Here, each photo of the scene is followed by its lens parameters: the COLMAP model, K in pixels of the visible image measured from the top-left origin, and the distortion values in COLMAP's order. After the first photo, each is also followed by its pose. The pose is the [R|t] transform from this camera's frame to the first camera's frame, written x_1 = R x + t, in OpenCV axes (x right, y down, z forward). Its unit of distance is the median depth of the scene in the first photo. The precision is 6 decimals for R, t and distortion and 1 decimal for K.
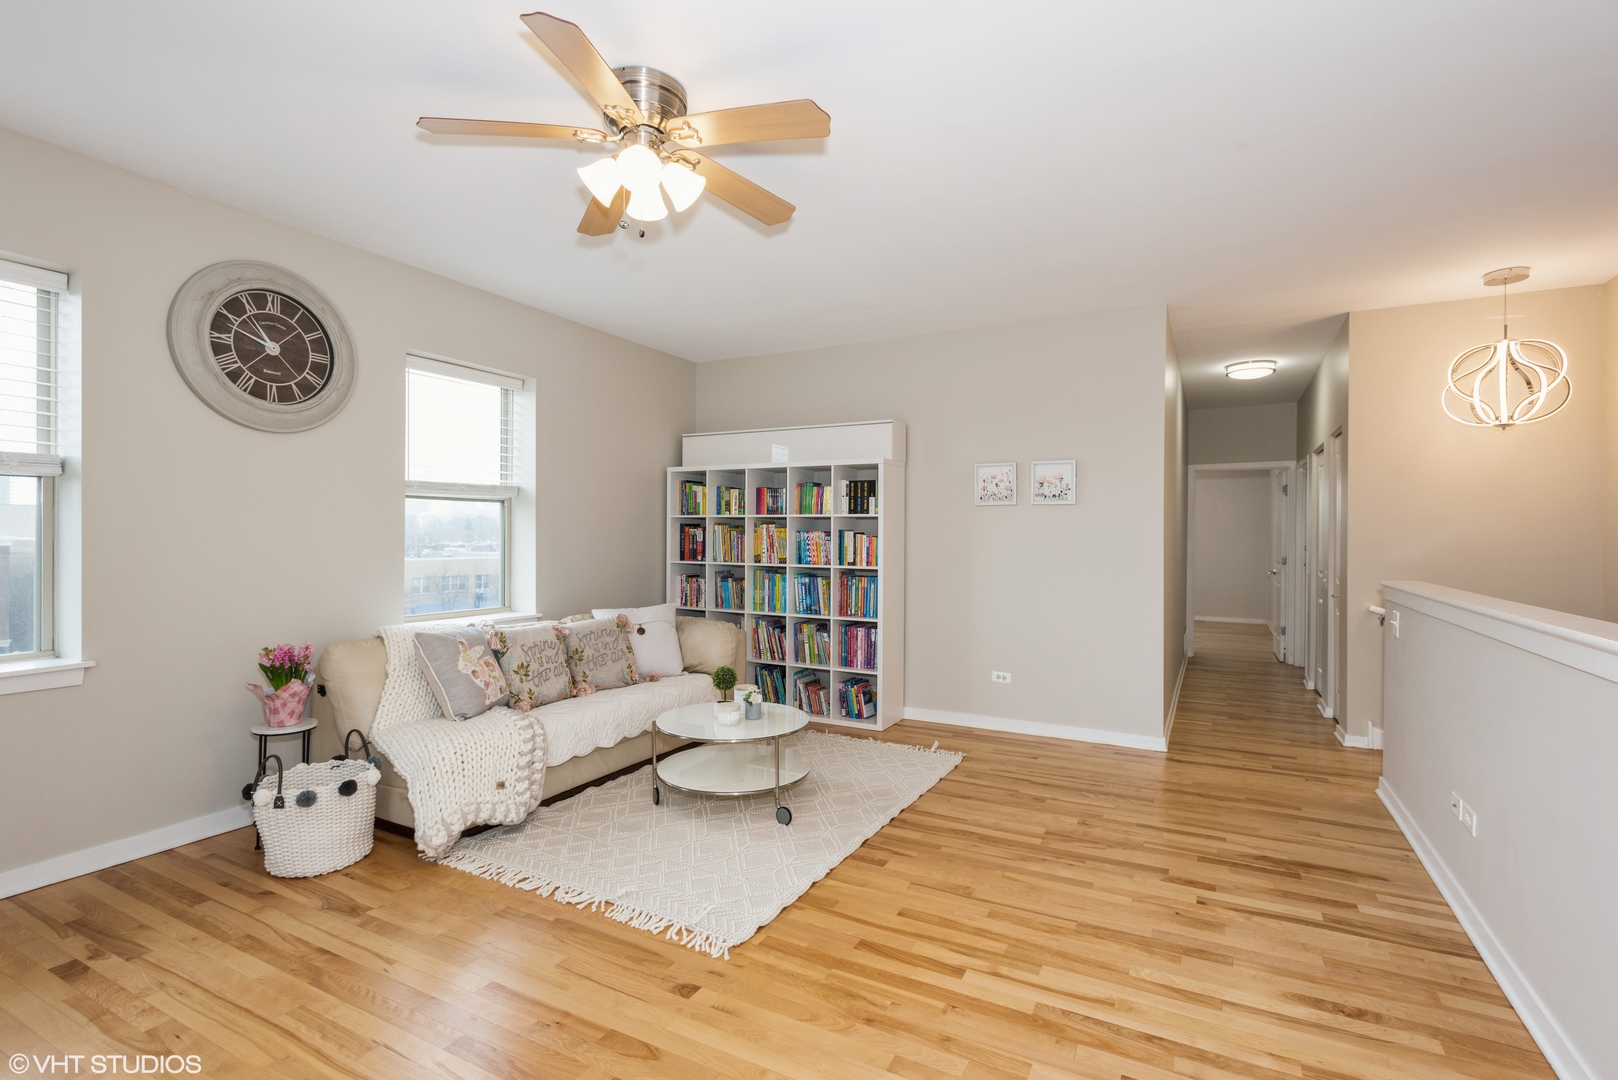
lens RADIAL K [[753.9, 0, 809.0], [0, 753.9, 540.0], [0, 0, 1]] dist [0.012391, 0.000093]
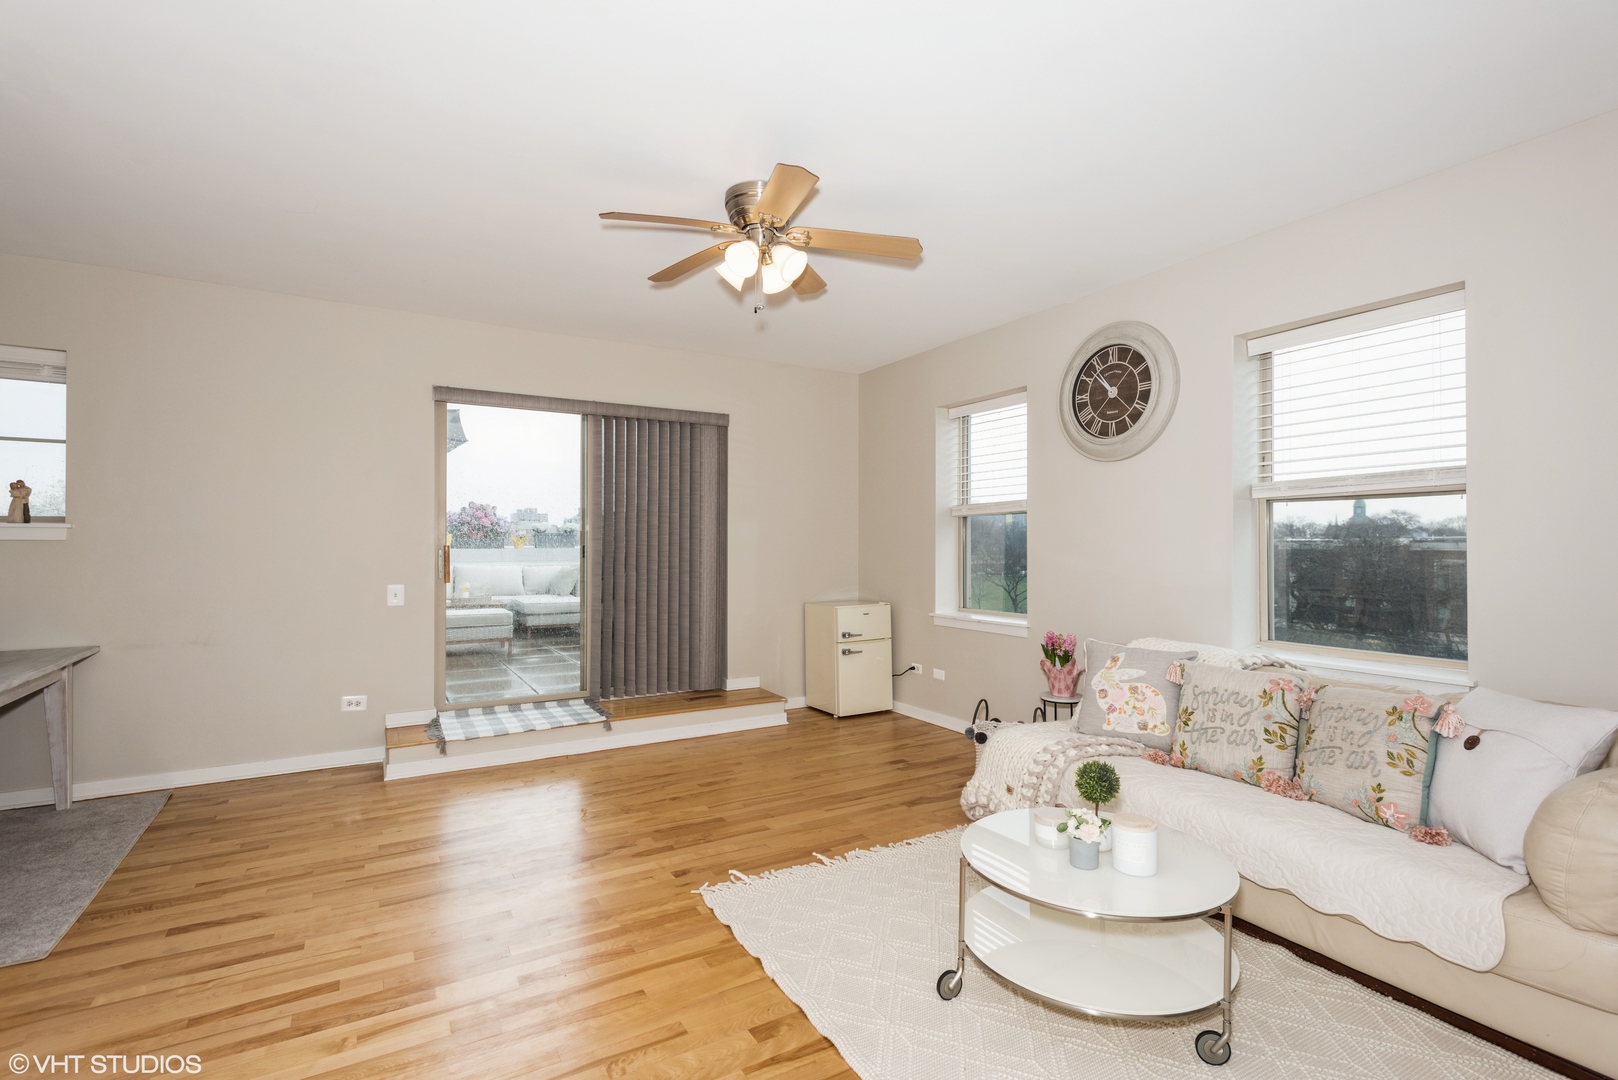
lens RADIAL K [[753.9, 0, 809.0], [0, 753.9, 540.0], [0, 0, 1]] dist [0.012391, 0.000093]
pose [[-0.521468, -0.013086, -0.853170, 0.599170], [-0.008339, 0.999913, -0.010240, -0.000687], [0.853230, 0.001775, -0.521532, 1.277680]]
